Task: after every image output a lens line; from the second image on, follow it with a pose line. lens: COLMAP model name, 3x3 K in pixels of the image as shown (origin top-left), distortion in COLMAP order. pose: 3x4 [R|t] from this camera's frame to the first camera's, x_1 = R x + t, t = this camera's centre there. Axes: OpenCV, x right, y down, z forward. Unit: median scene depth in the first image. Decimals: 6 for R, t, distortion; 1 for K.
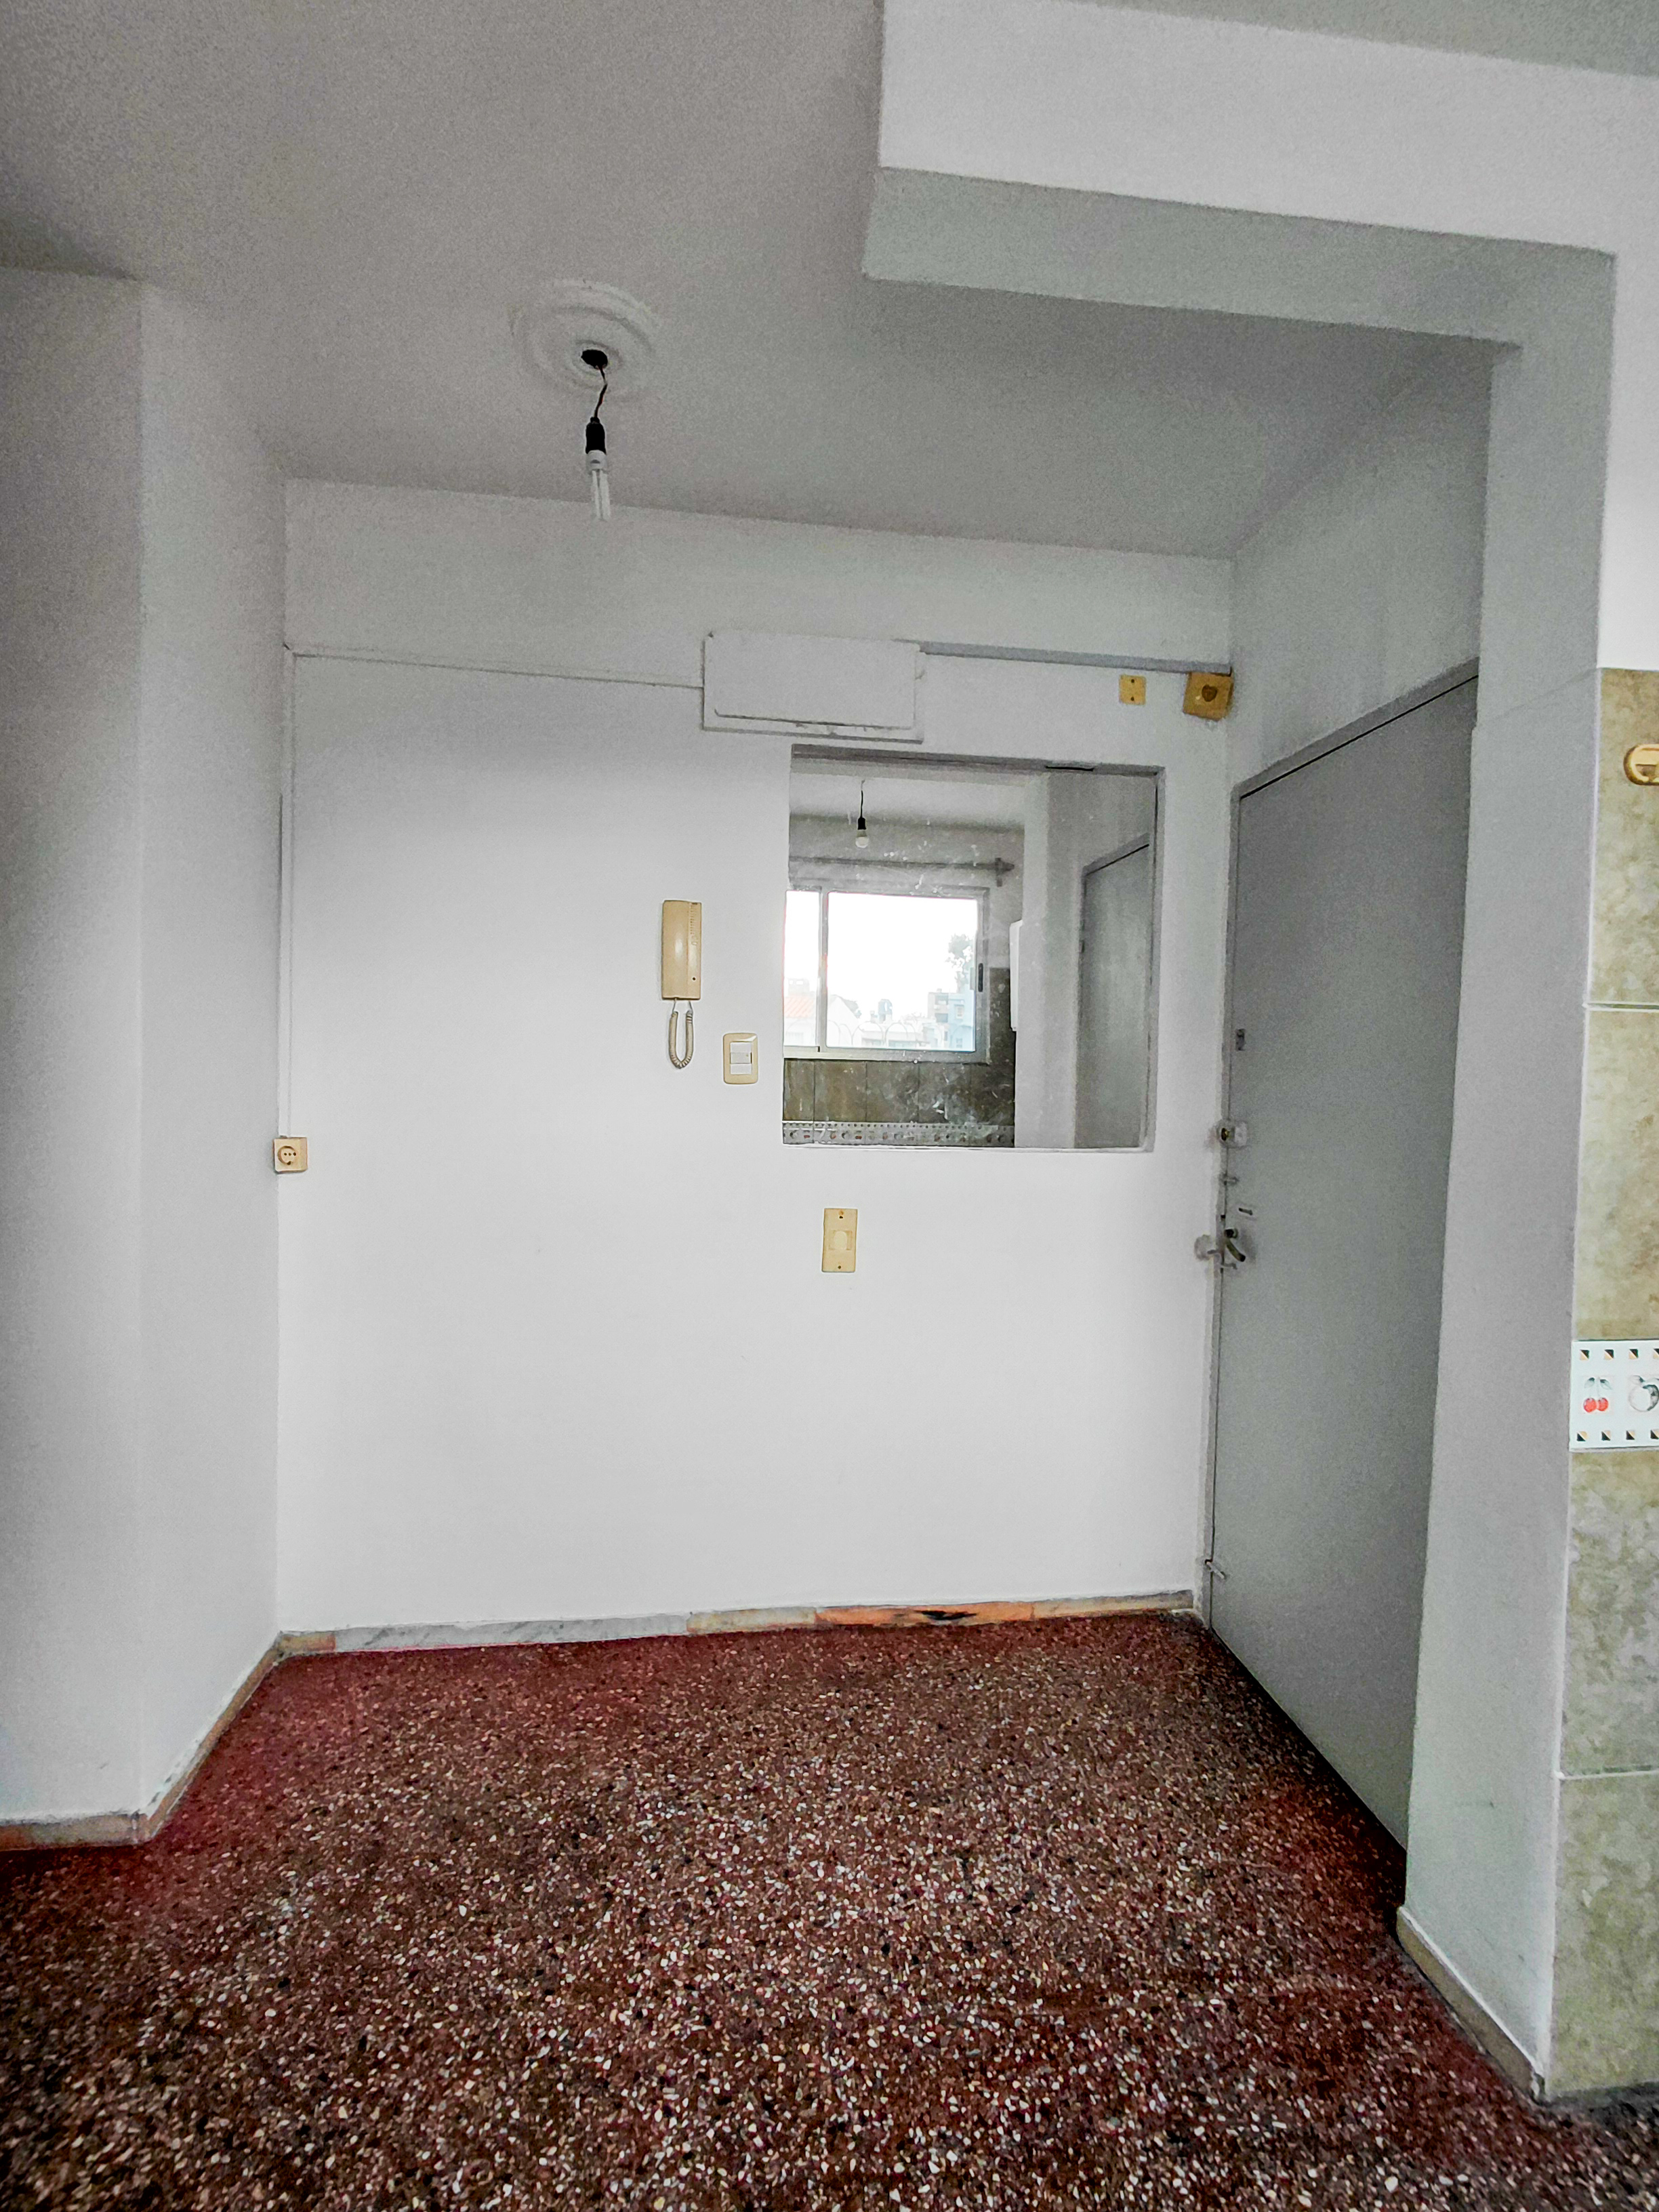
lens RADIAL K [[1025.8, 0, 824.0], [0, 1025.8, 1091.7], [0, 0, 1]] dist [-0.002182, 0.000540]
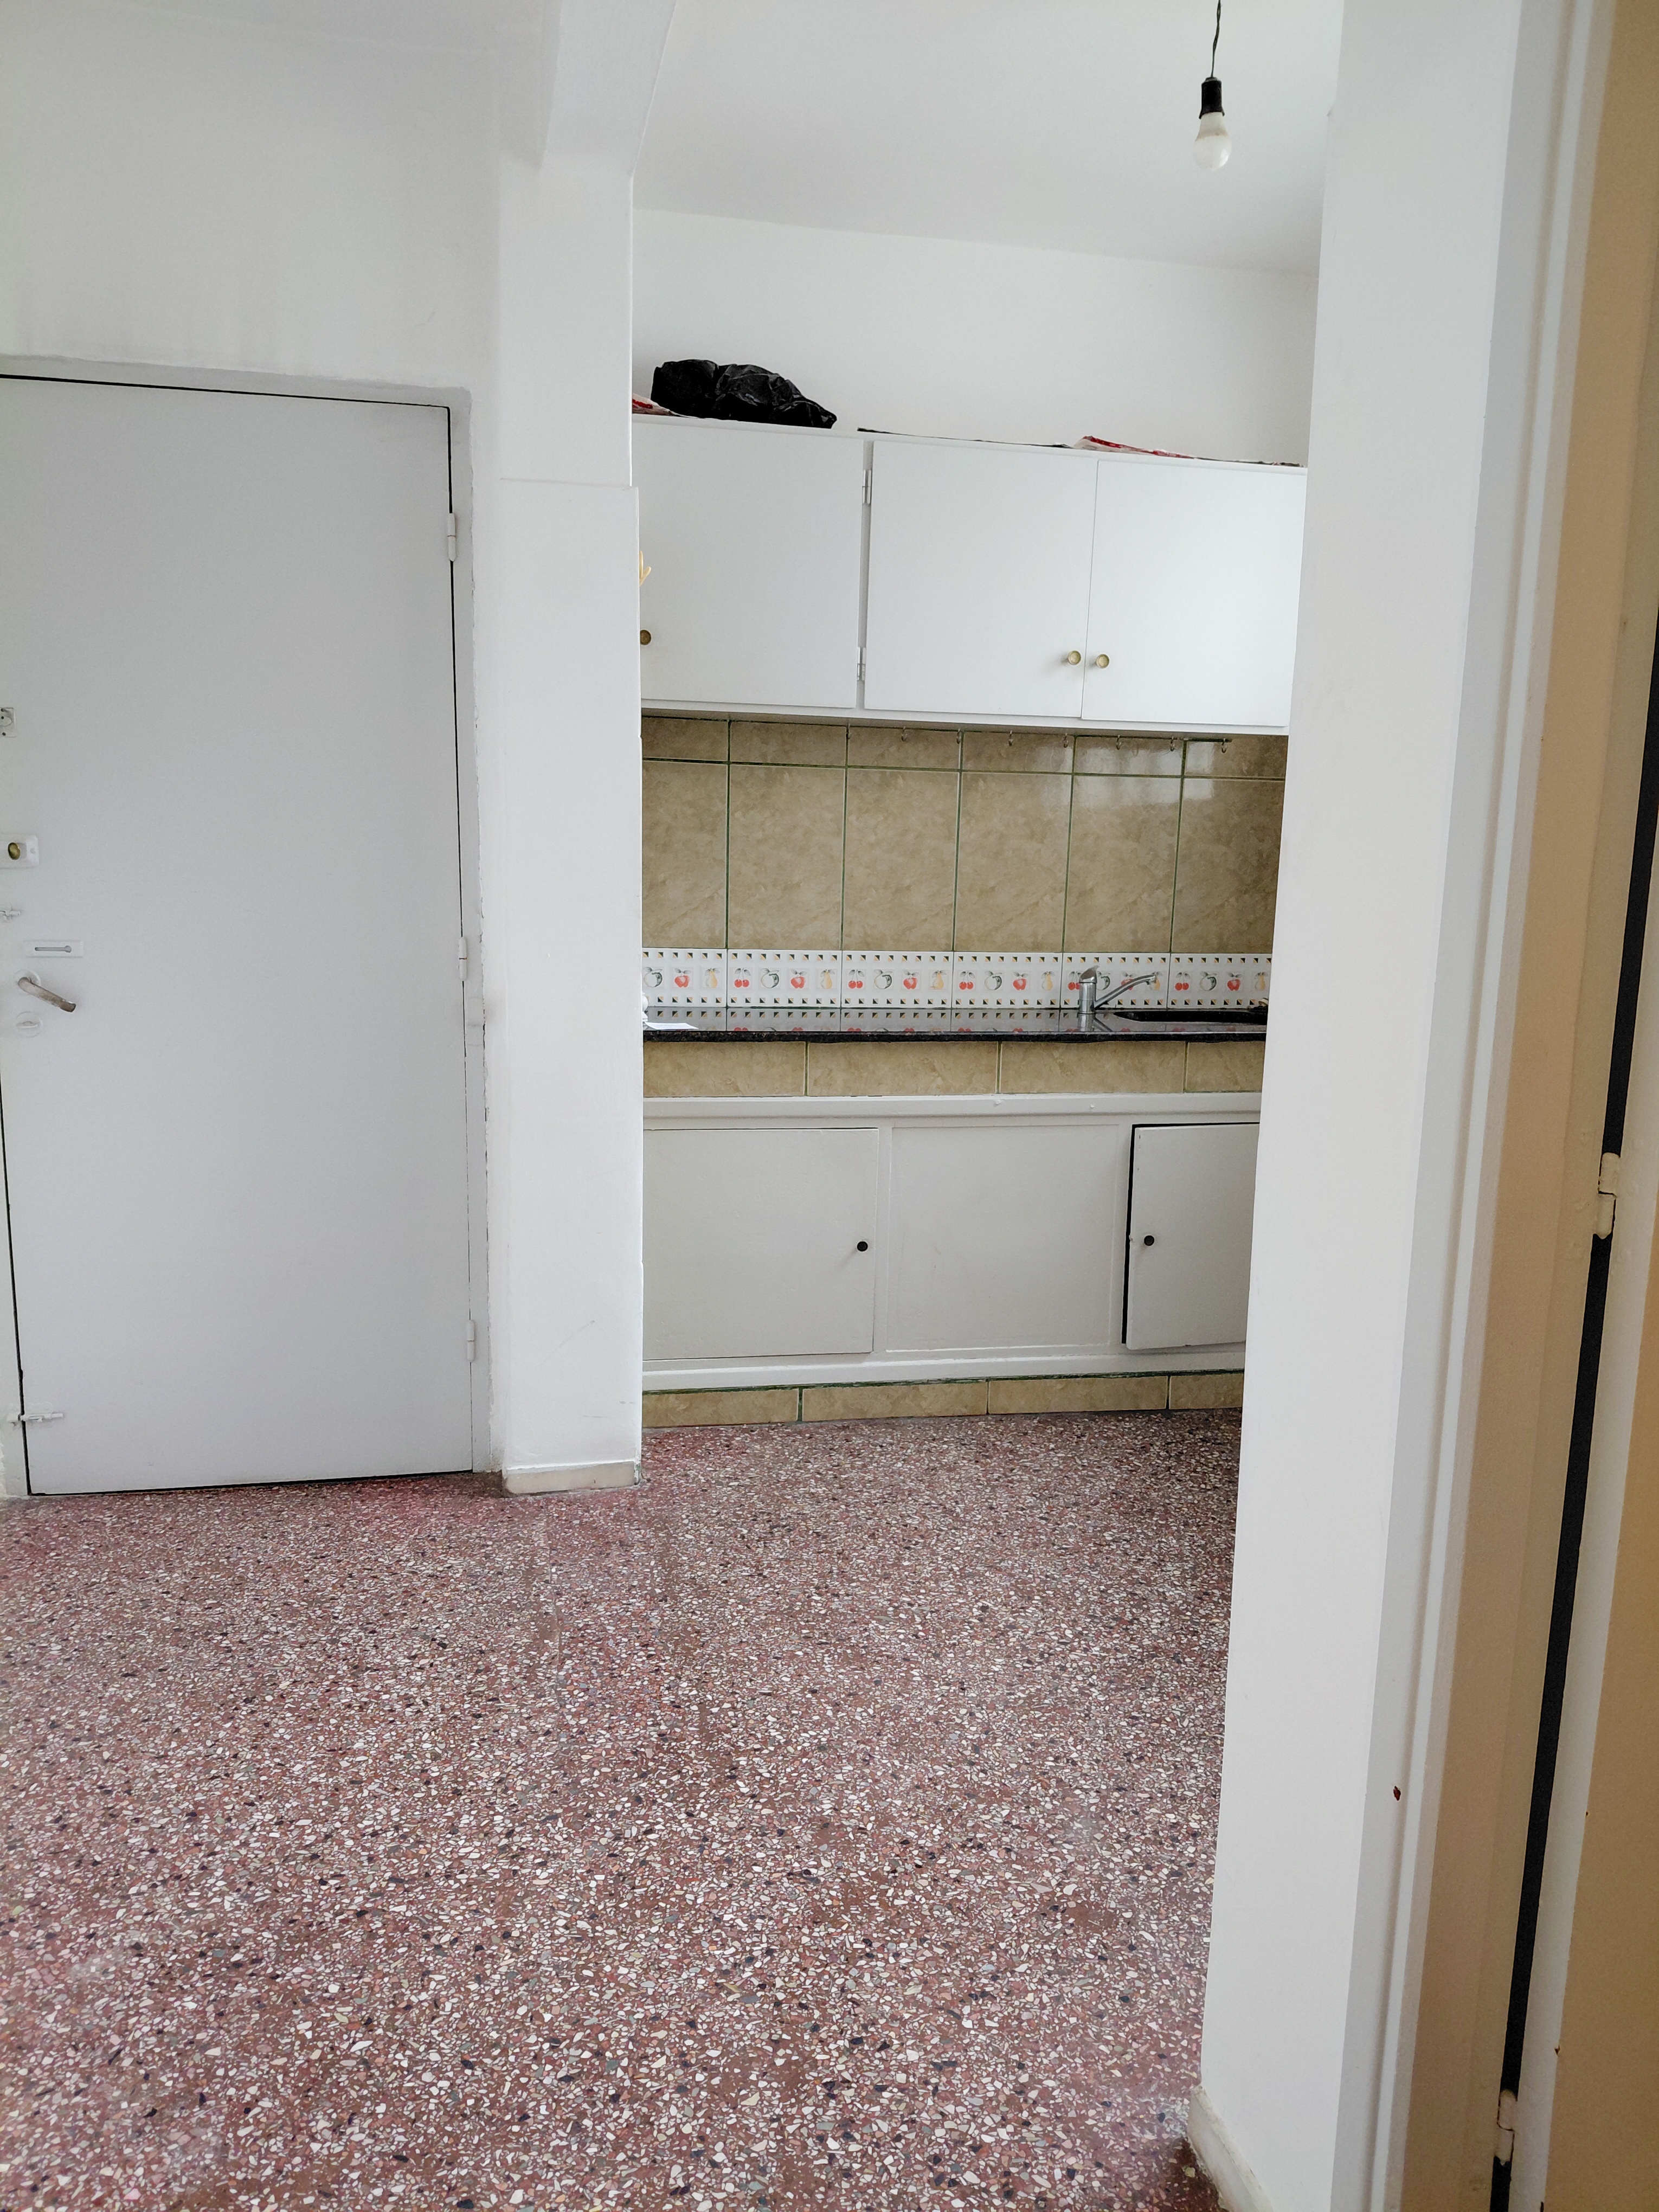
lens RADIAL K [[1656.4, 0, 839.8], [0, 1656.4, 1118.8], [0, 0, 1]] dist [0.071687, -0.104974]
pose [[-0.115654, -0.184871, 0.975934, -1.350096], [-0.002665, 0.982581, 0.185815, 0.007359], [-0.993286, 0.018889, -0.114132, 0.813875]]
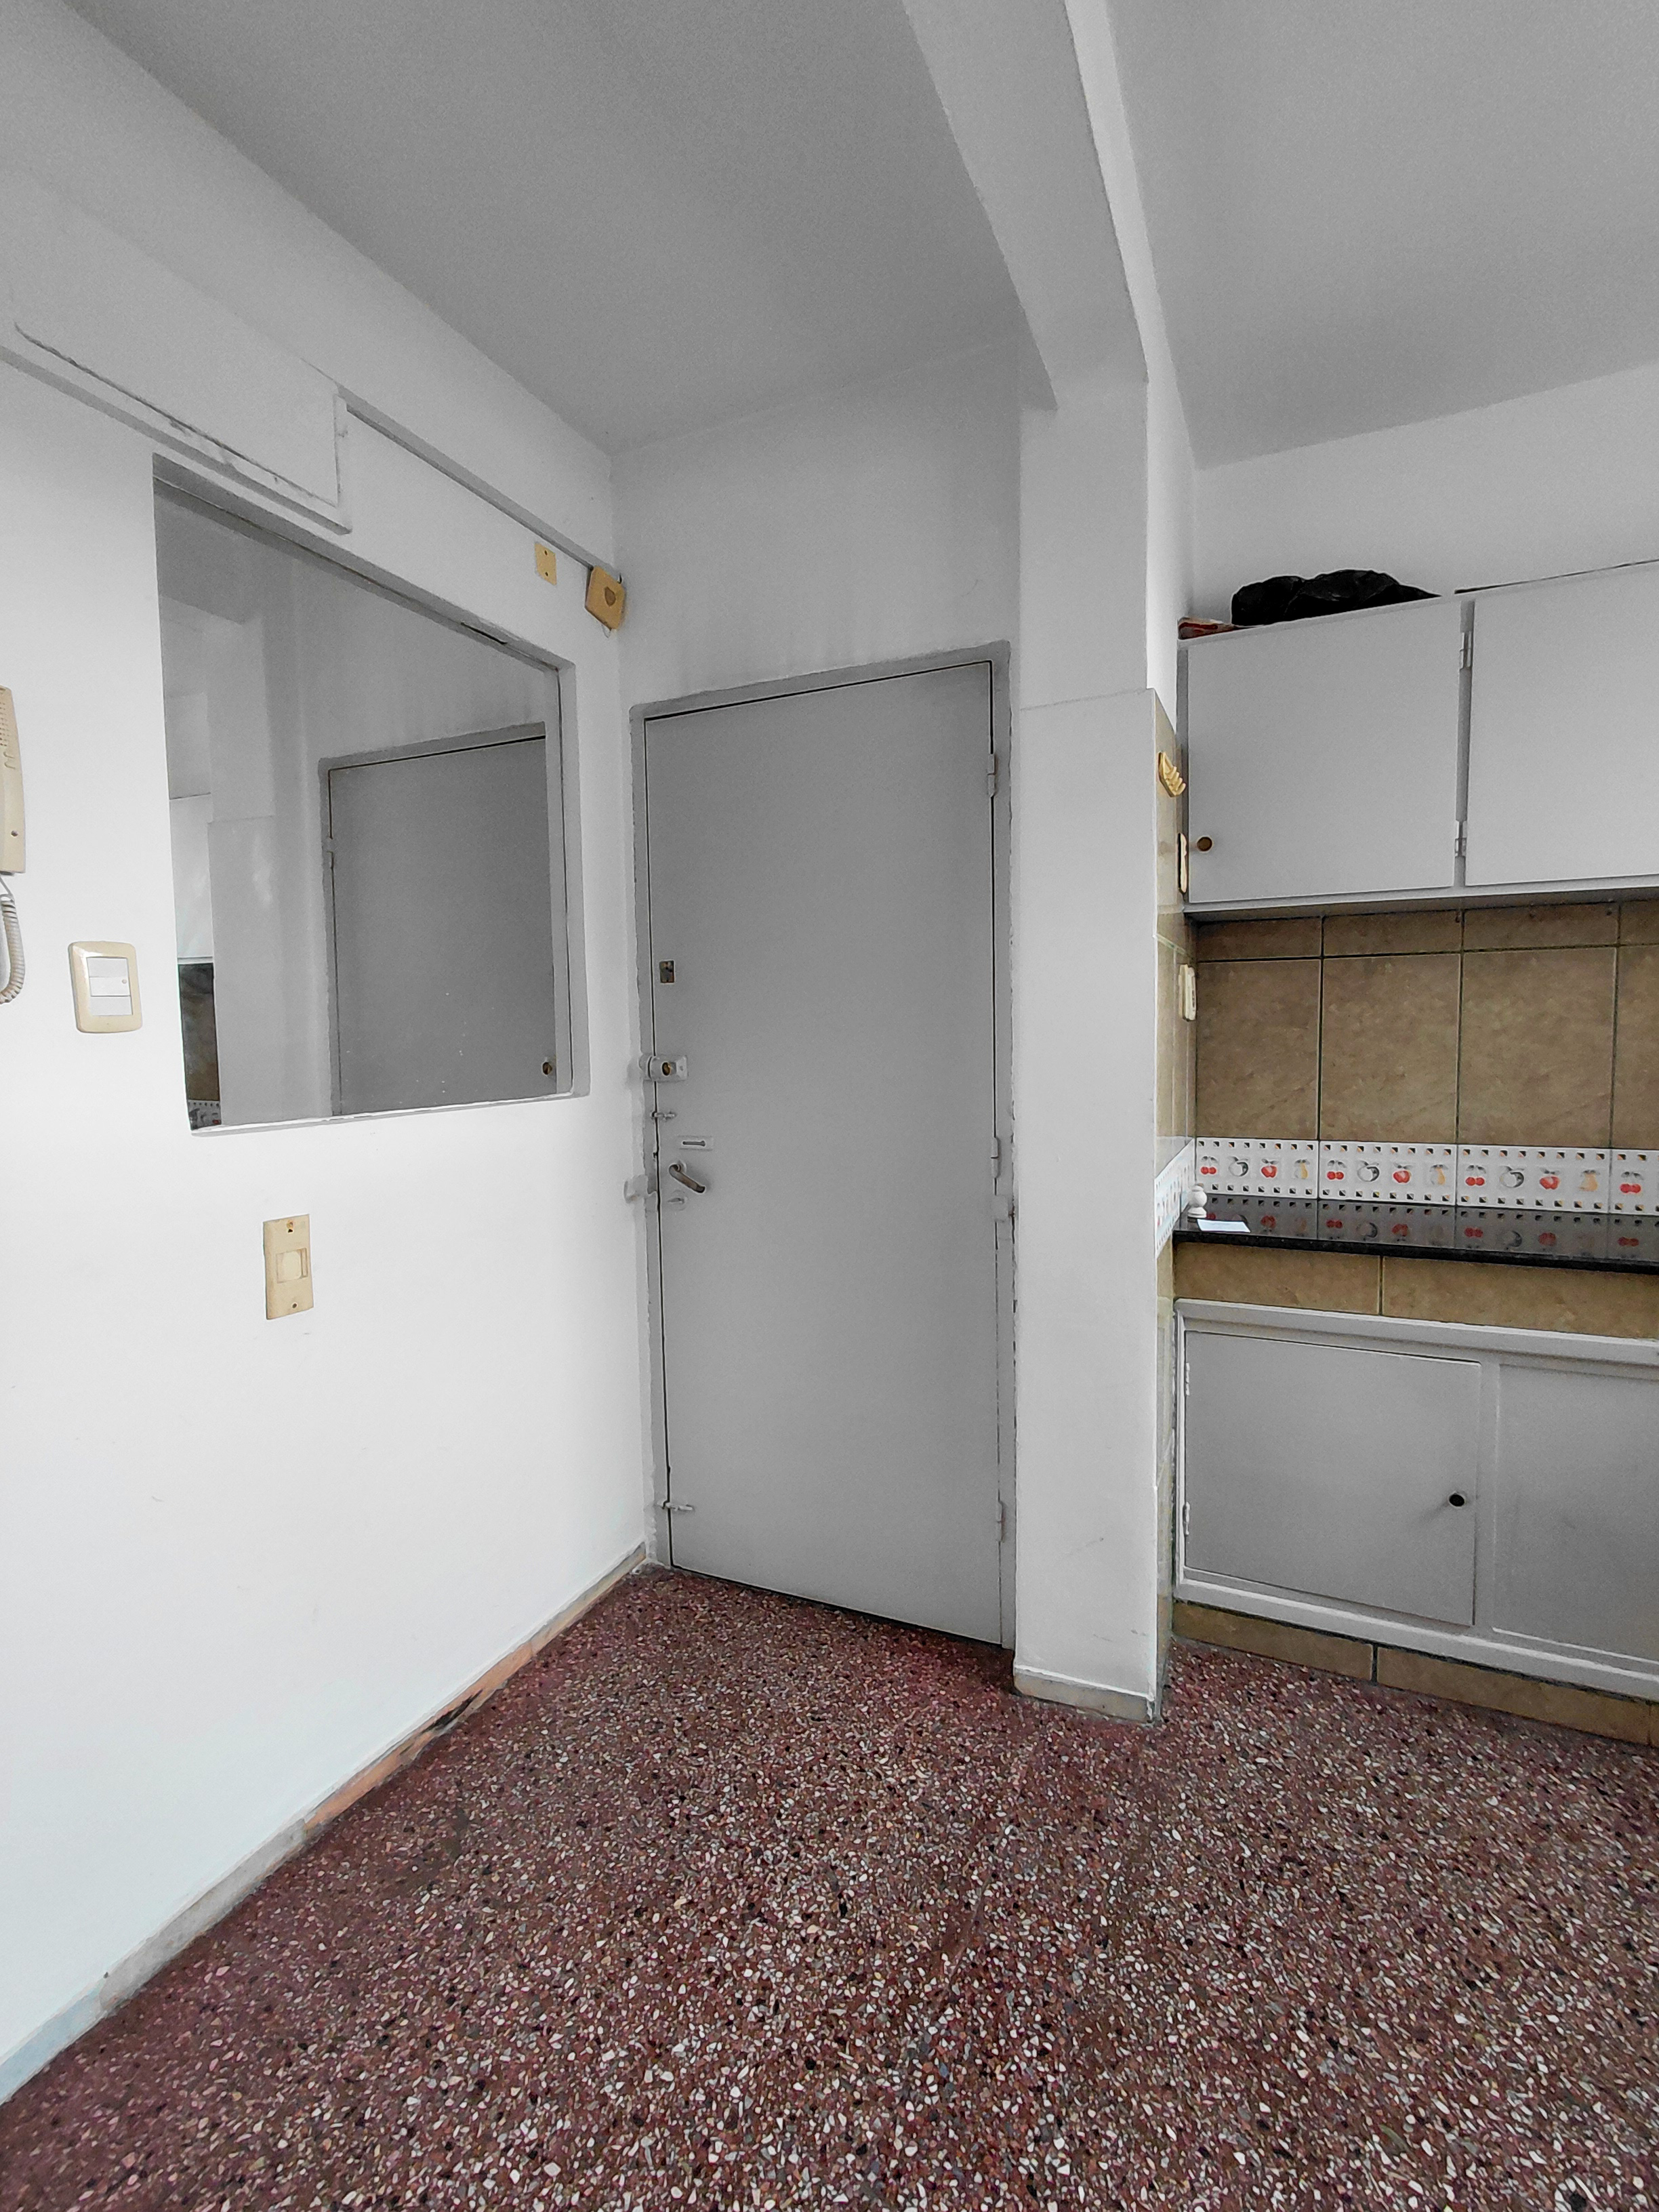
lens RADIAL K [[1025.8, 0, 826.5], [0, 1025.8, 1098.9], [0, 0, 1]] dist [-0.002182, 0.000540]
pose [[0.507363, -0.085888, 0.857441, -0.553650], [0.049110, 0.996285, 0.070736, 0.012292], [-0.860332, 0.006220, 0.509697, 0.554064]]
